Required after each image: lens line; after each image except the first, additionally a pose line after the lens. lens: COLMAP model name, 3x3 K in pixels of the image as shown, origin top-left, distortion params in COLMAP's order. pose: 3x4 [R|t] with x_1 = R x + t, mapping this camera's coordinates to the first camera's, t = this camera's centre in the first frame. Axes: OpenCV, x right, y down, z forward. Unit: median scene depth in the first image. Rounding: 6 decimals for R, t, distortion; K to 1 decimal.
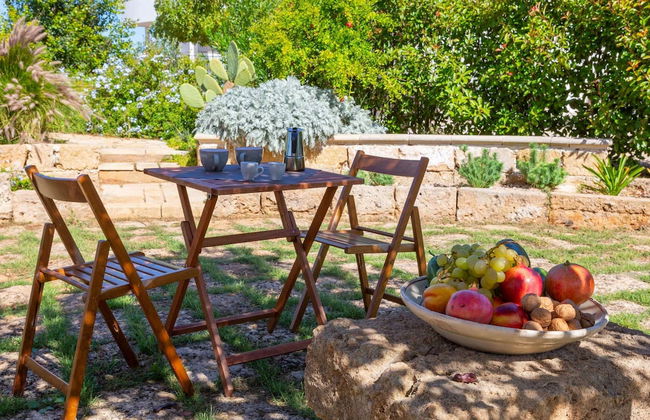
lens RADIAL K [[755.8, 0, 325.0], [0, 755.8, 210.0], [0, 0, 1]] dist [-0.112066, 0.243220]
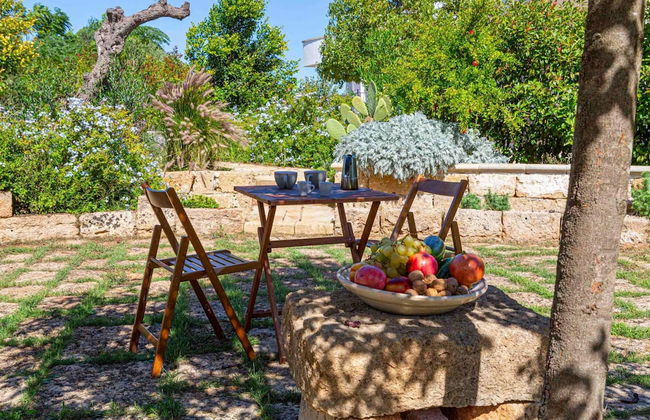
lens RADIAL K [[755.8, 0, 325.0], [0, 755.8, 210.0], [0, 0, 1]] dist [-0.112066, 0.243220]
pose [[0.963004, 0.016970, -0.268952, 0.124451], [-0.028654, 0.998806, -0.039578, 0.015571], [0.267959, 0.045820, 0.962340, -0.099716]]
